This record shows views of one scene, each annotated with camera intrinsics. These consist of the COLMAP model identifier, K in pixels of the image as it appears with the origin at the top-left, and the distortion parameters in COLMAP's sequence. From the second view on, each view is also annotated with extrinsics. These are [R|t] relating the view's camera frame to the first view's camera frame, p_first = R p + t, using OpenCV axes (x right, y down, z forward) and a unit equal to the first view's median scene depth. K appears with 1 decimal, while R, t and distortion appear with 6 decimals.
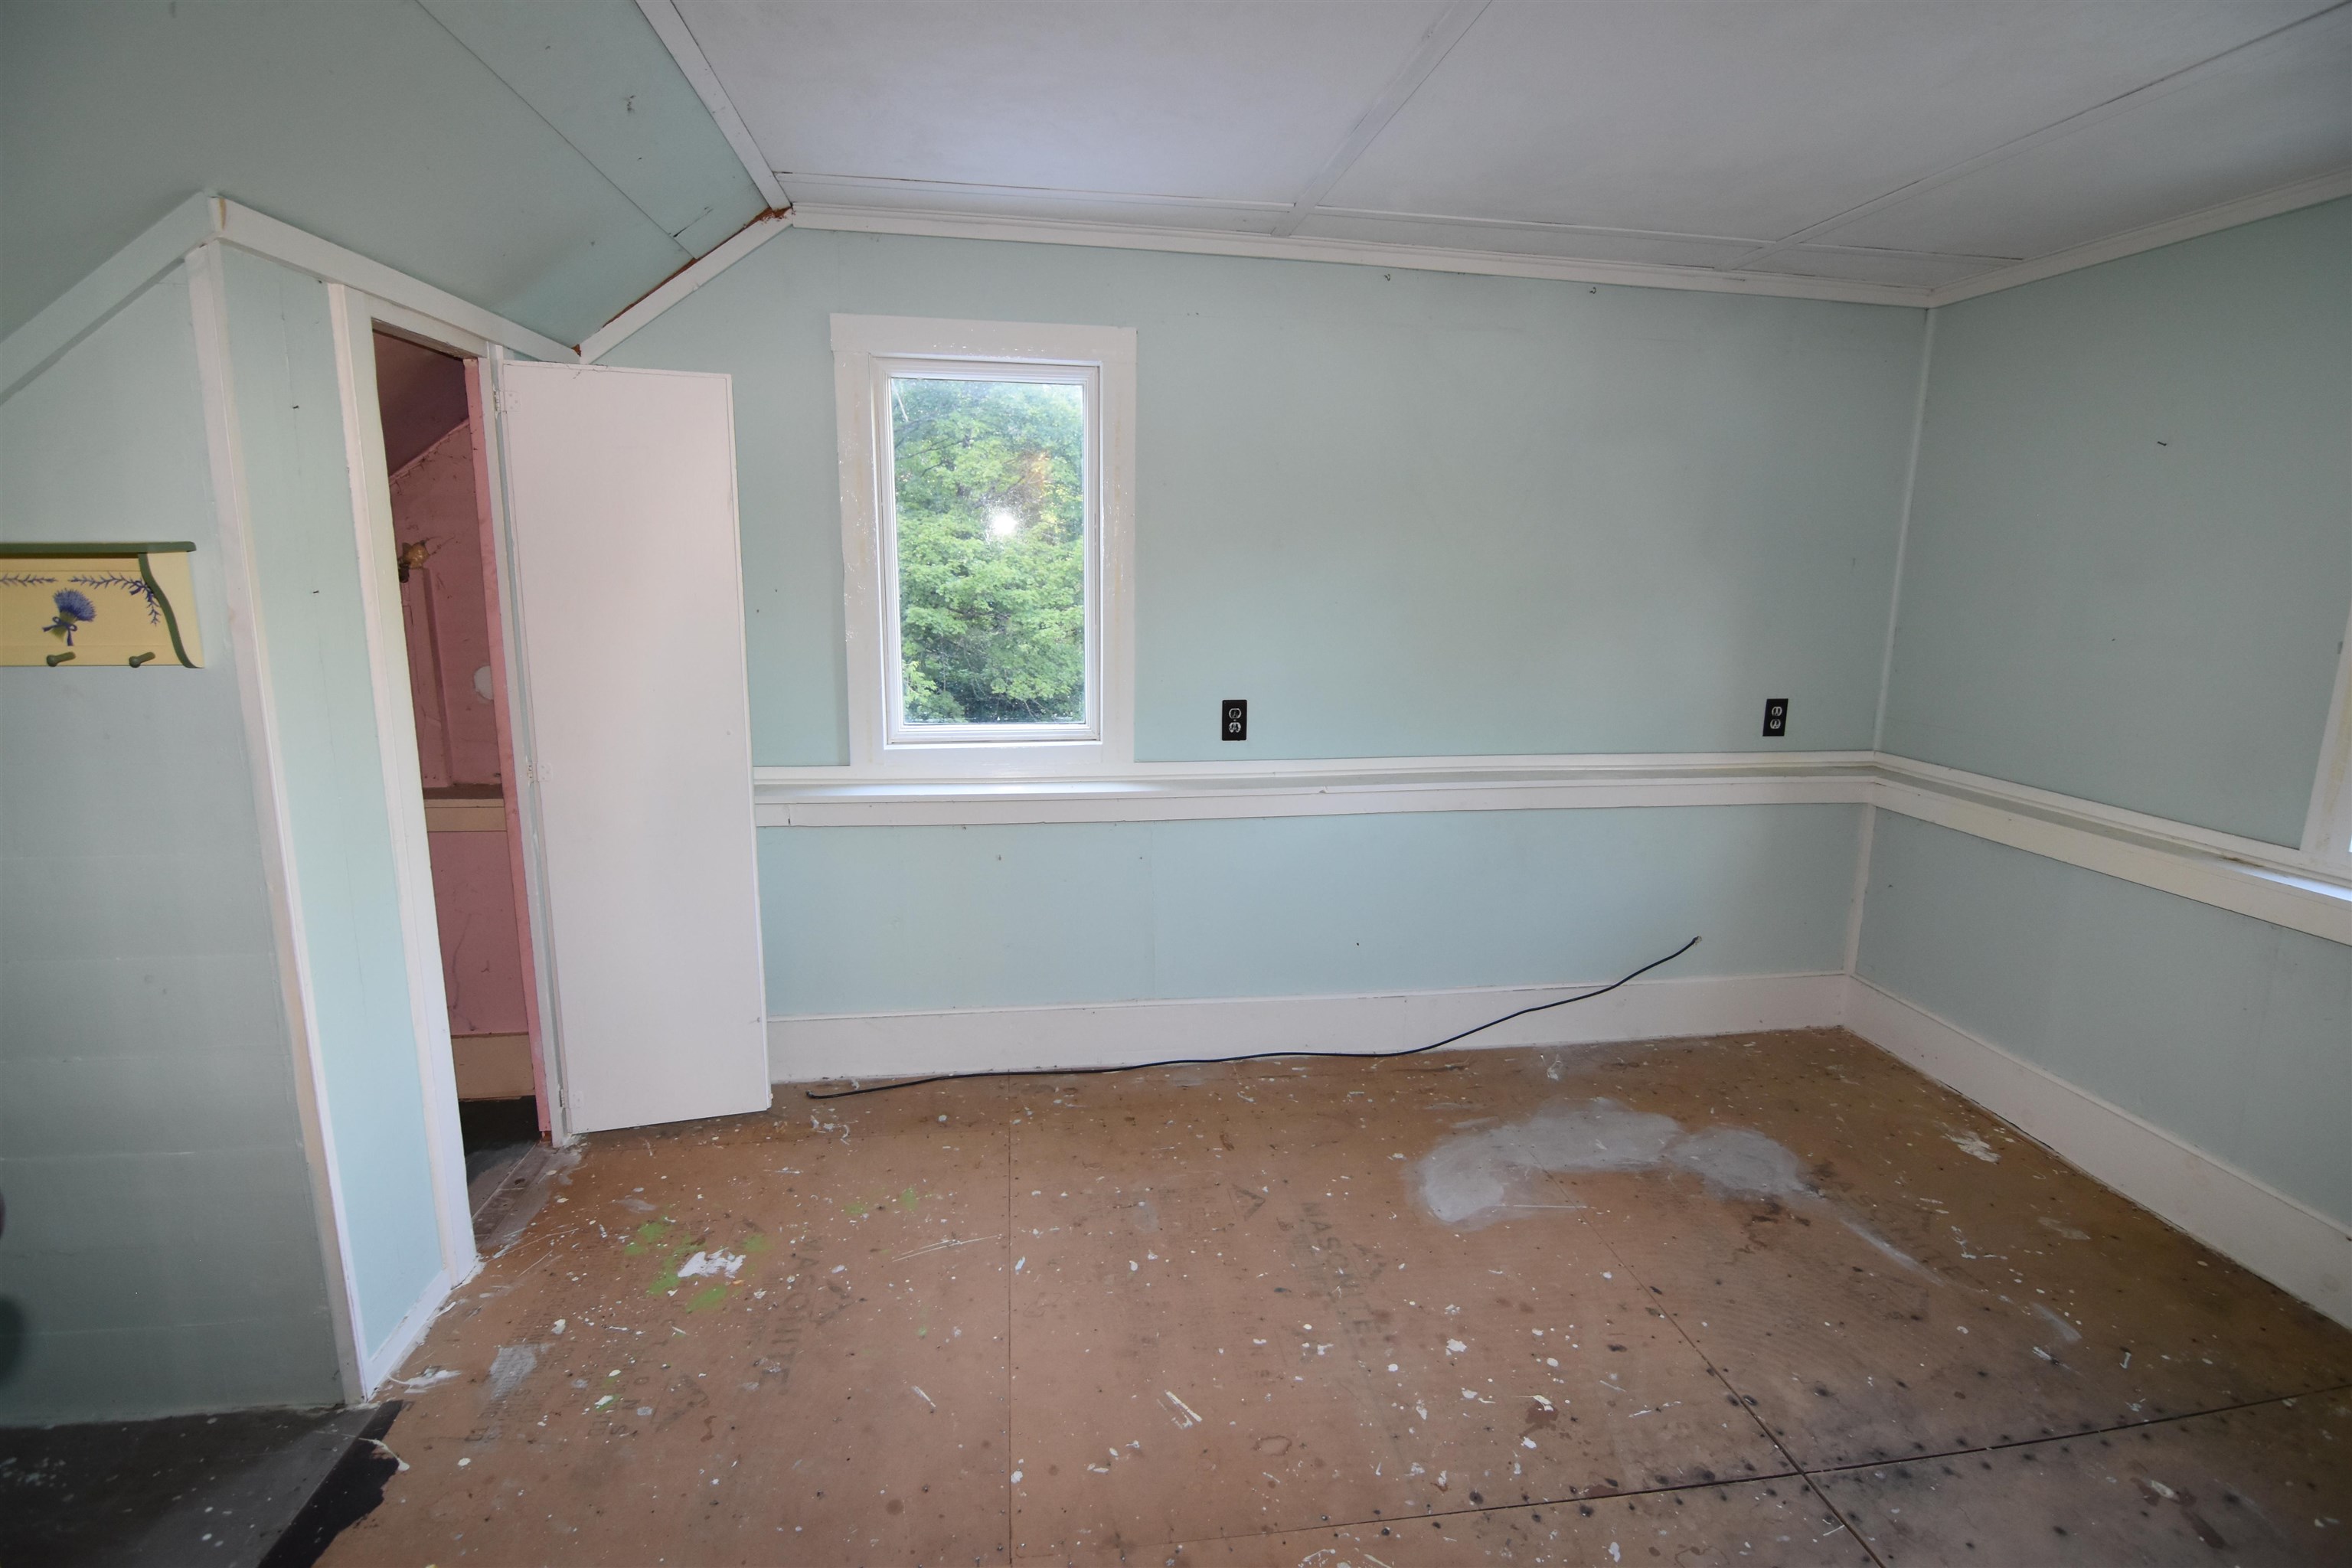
lens RADIAL K [[1145.7, 0, 1183.0], [0, 1145.7, 784.3], [0, 0, 1]] dist [-0.003507, -0.011763]
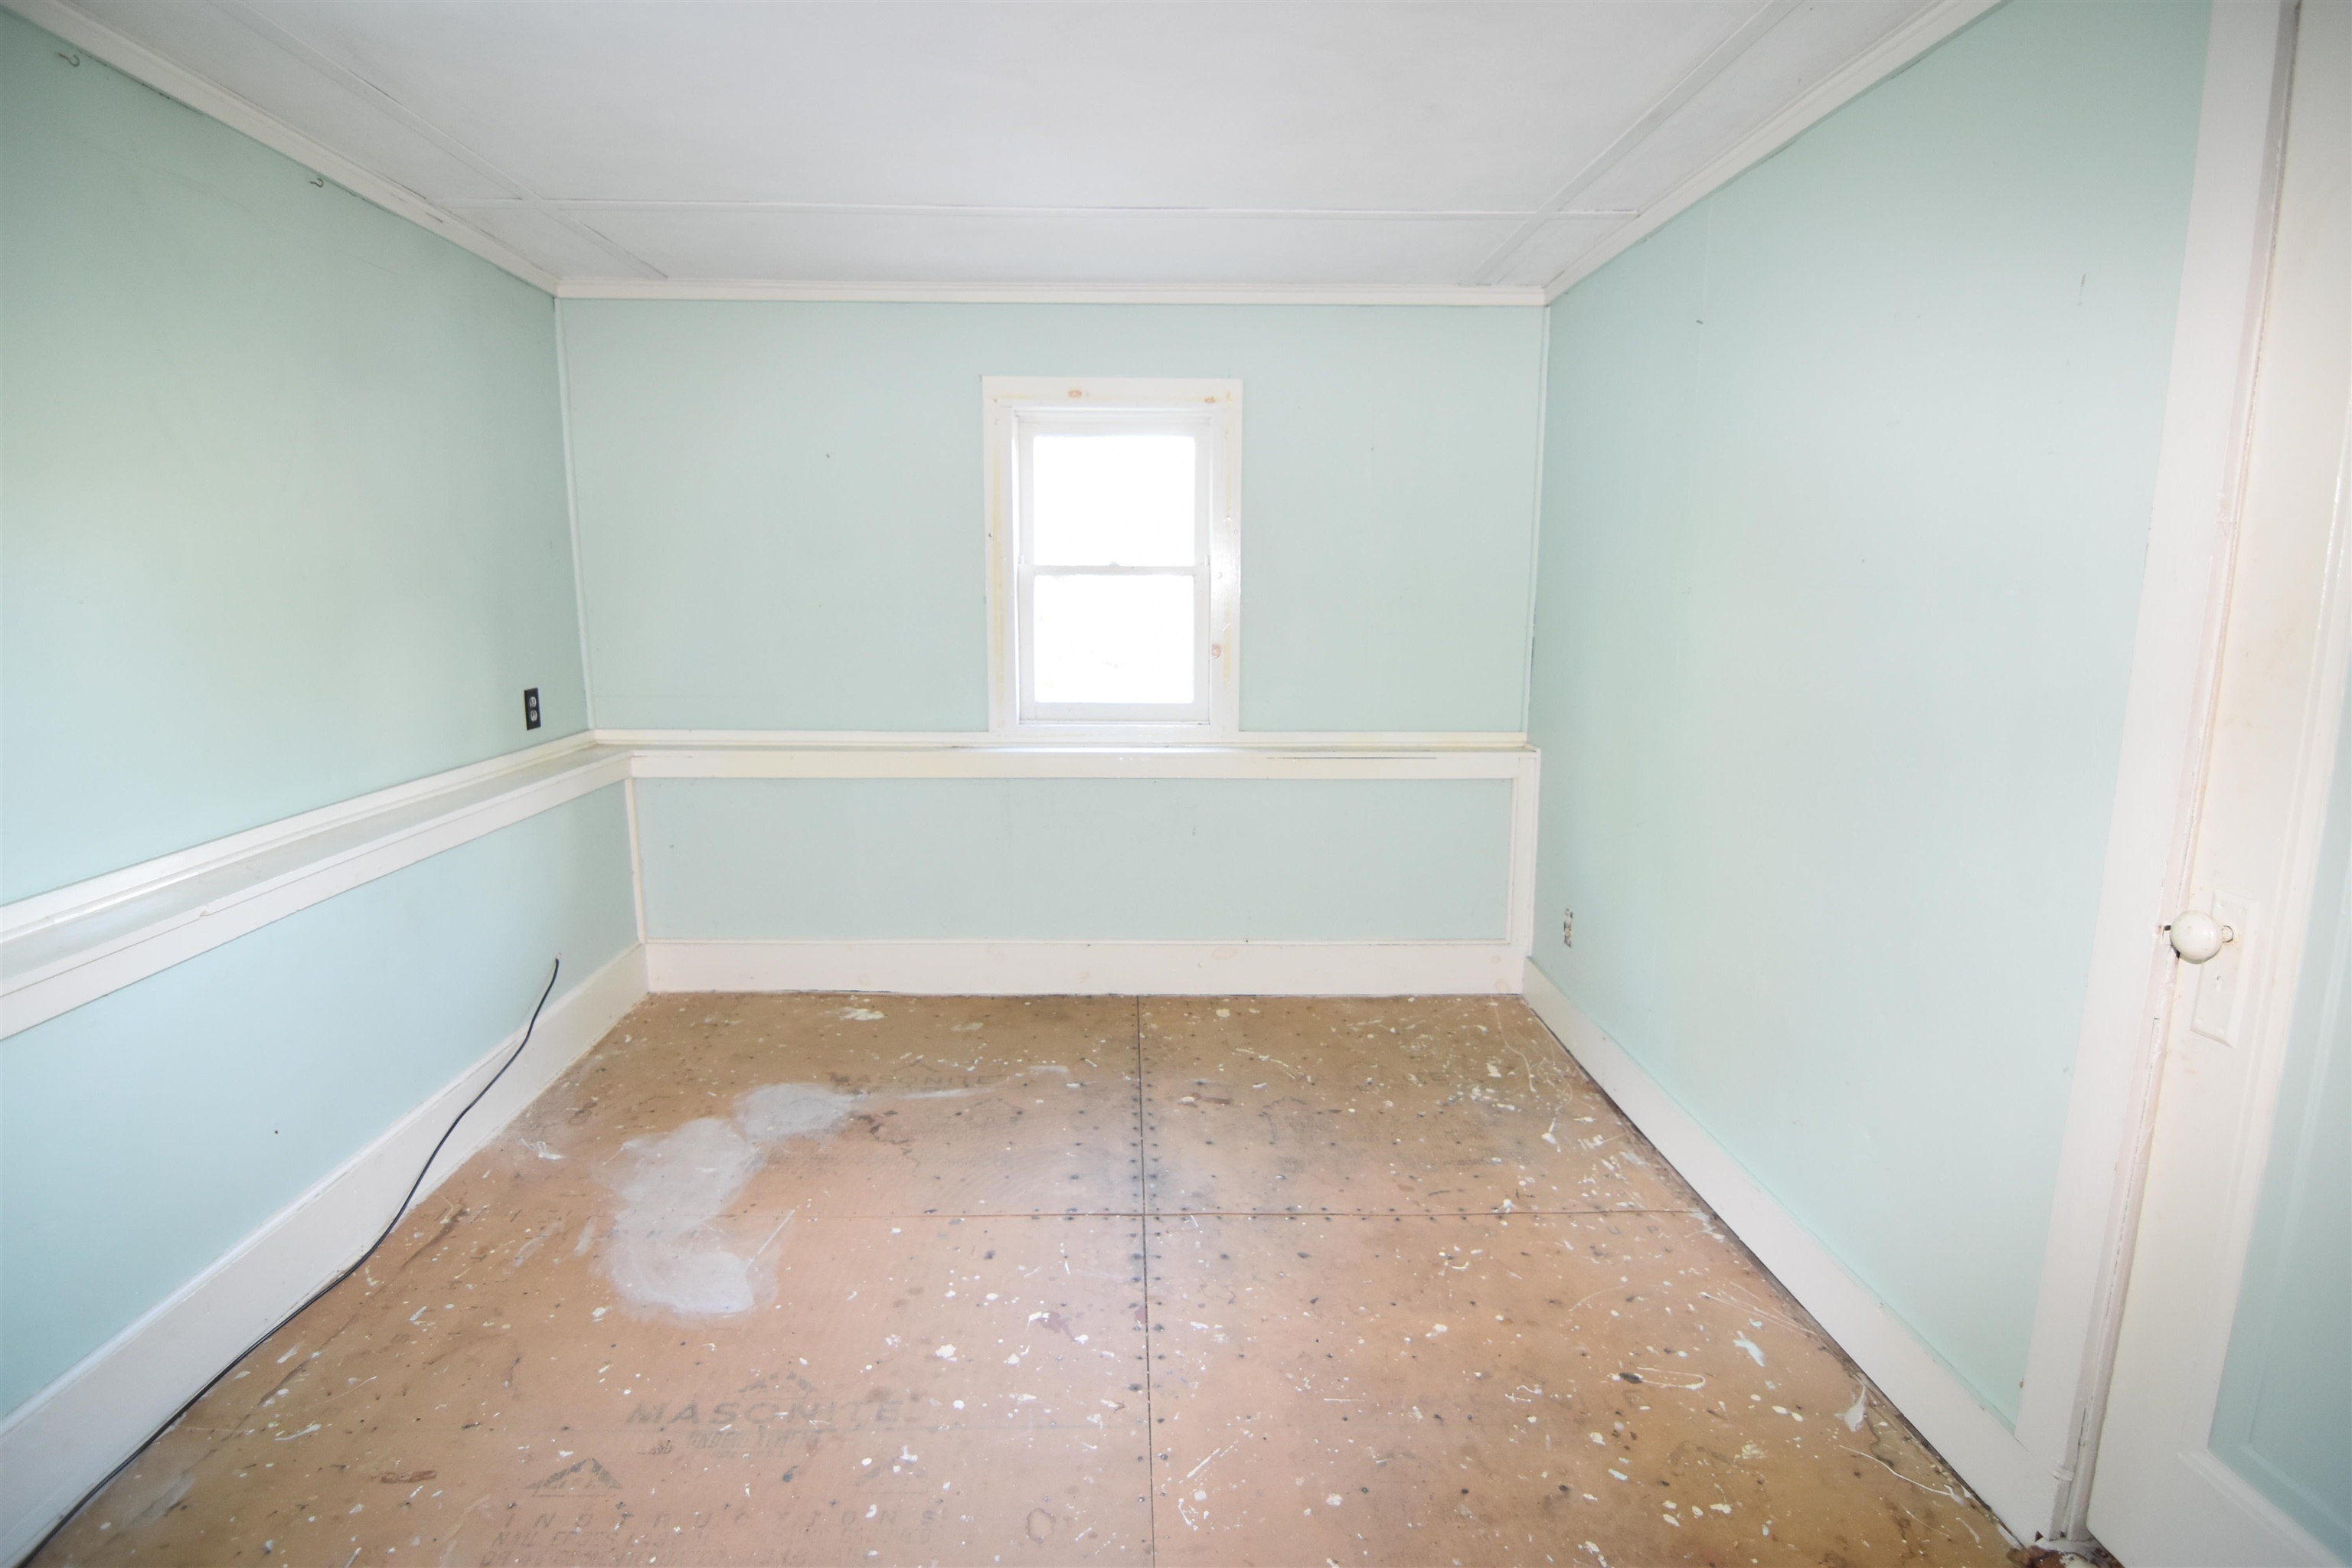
lens RADIAL K [[1145.7, 0, 1181.8], [0, 1145.7, 779.2], [0, 0, 1]] dist [-0.003507, -0.011763]
pose [[0.092134, -0.185770, 0.978264, -0.497934], [0.182442, 0.968961, 0.166821, -0.084437], [-0.978890, 0.163106, 0.123167, 0.507028]]
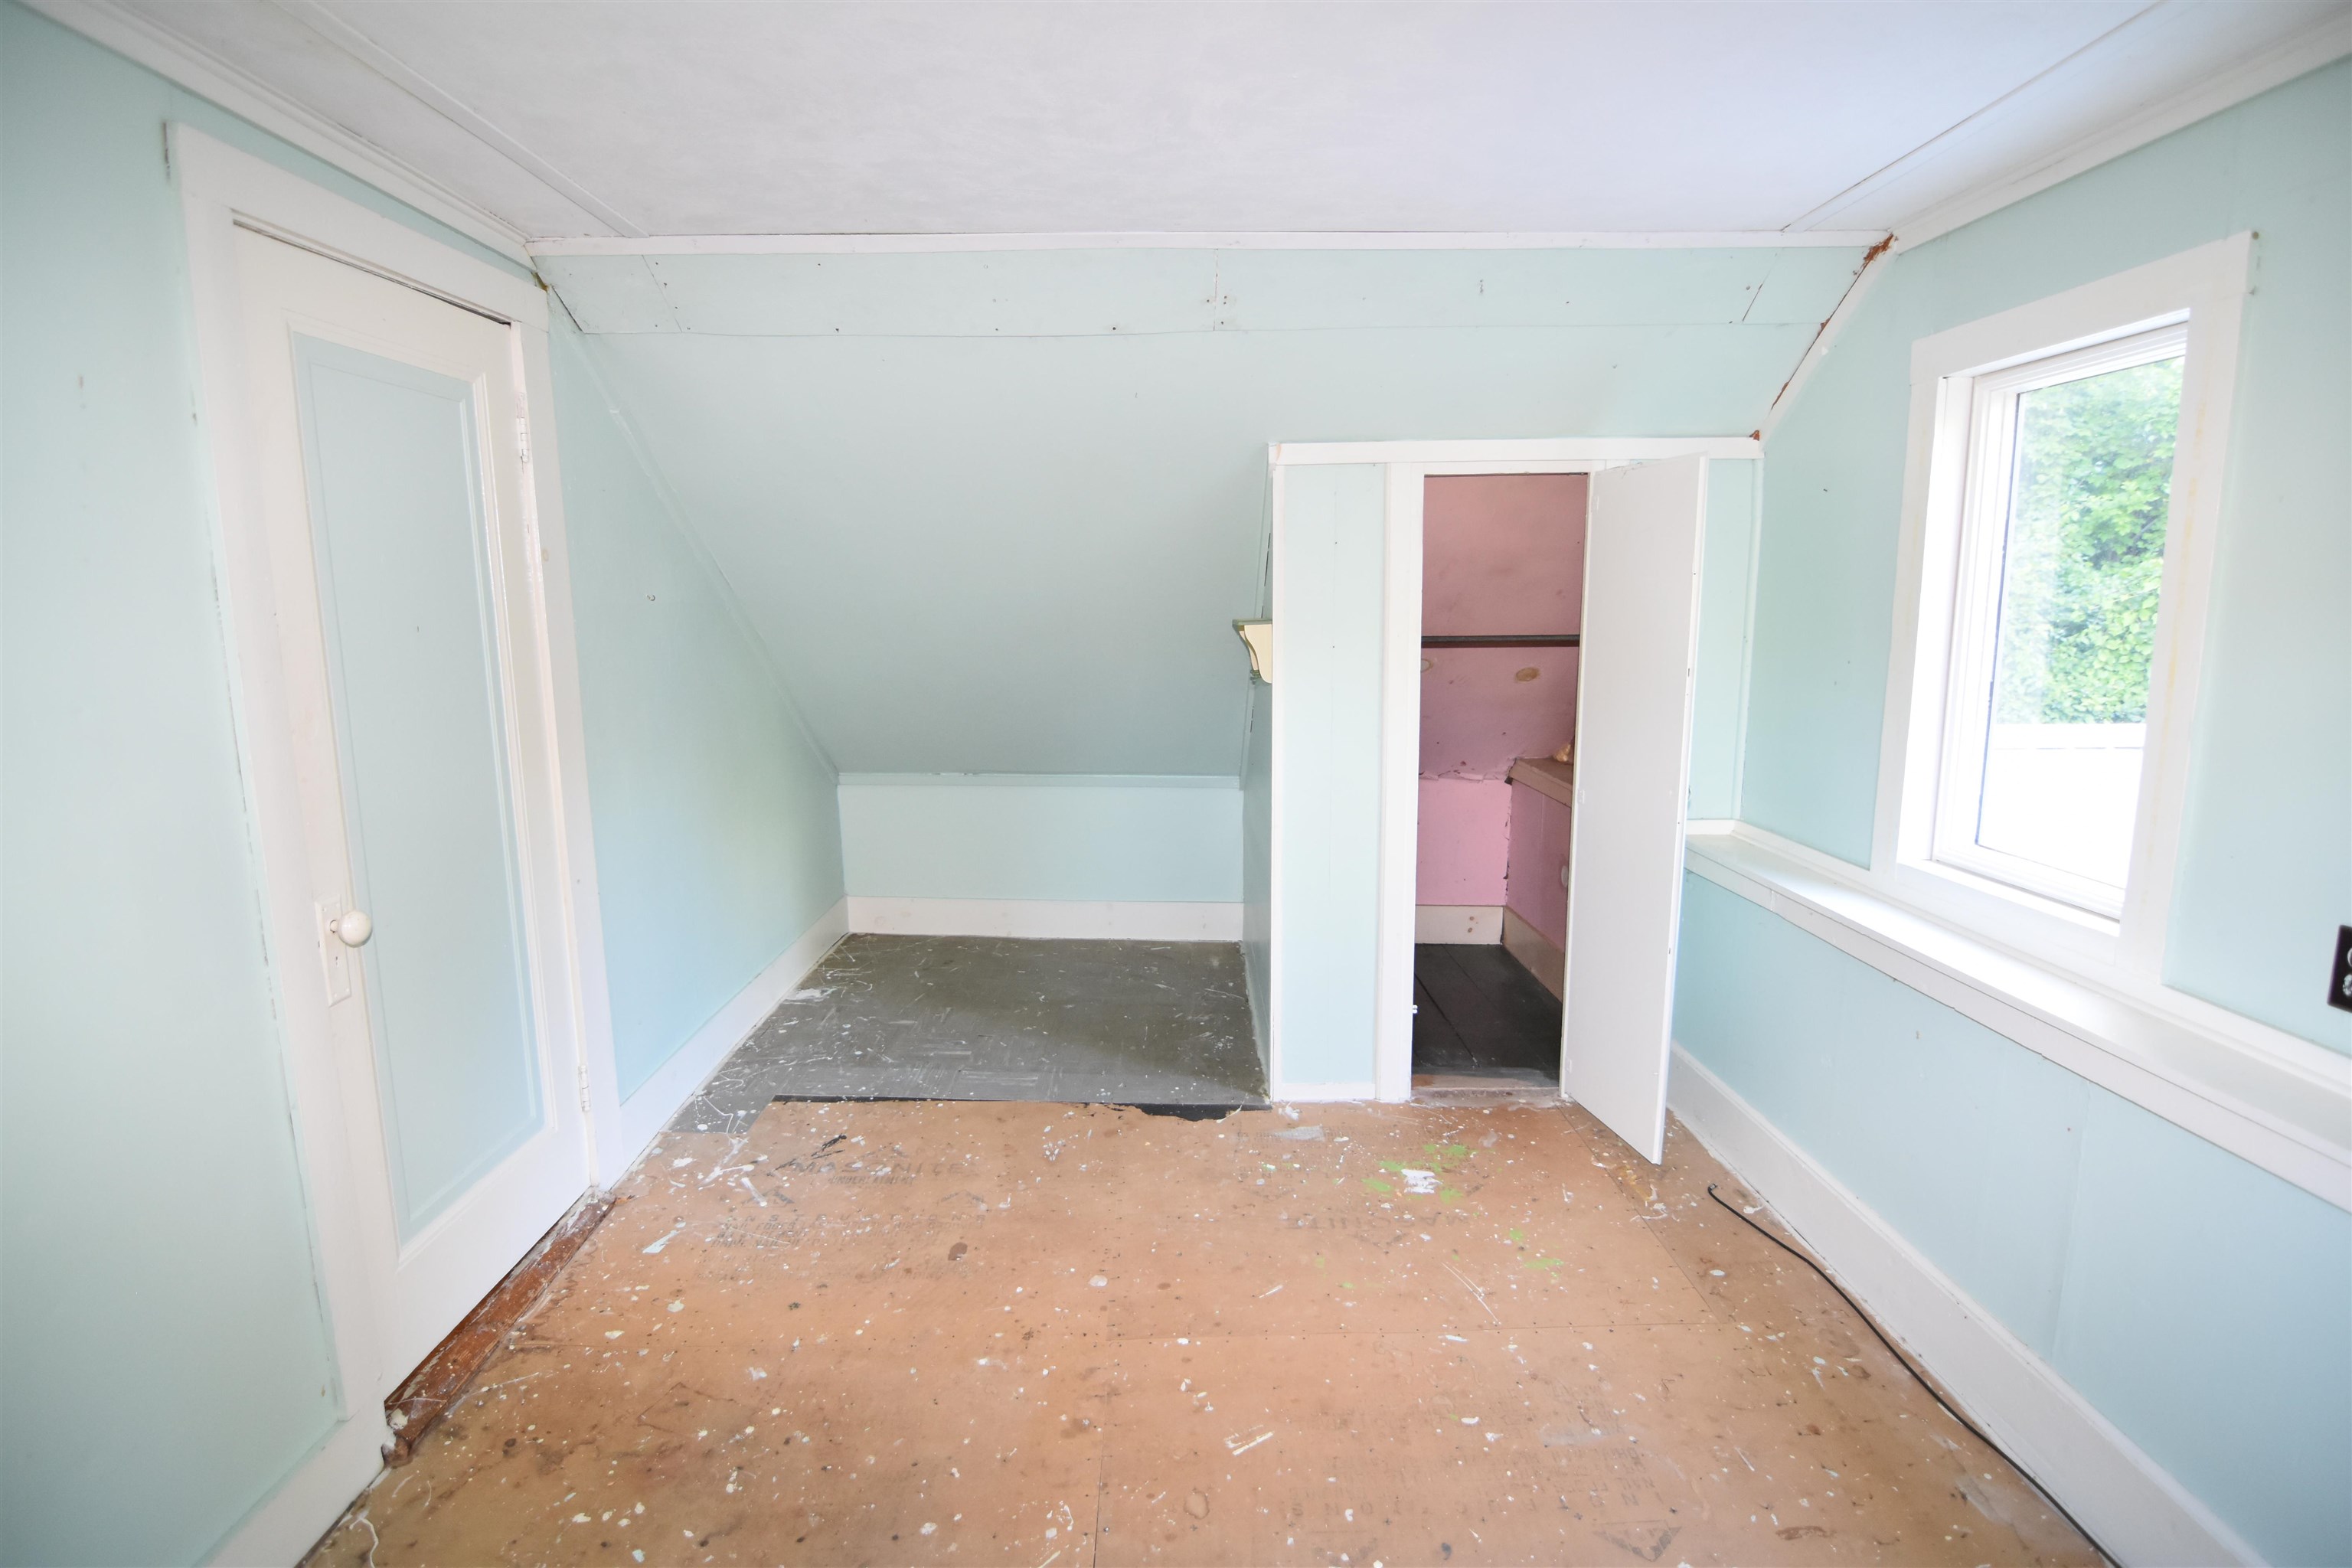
lens RADIAL K [[1145.7, 0, 1177.9], [0, 1145.7, 783.2], [0, 0, 1]] dist [-0.003507, -0.011763]
pose [[-0.140898, 0.146732, -0.979090, 0.725572], [-0.183735, 0.967900, 0.171496, -0.158027], [0.972825, 0.204056, -0.109415, 0.711307]]
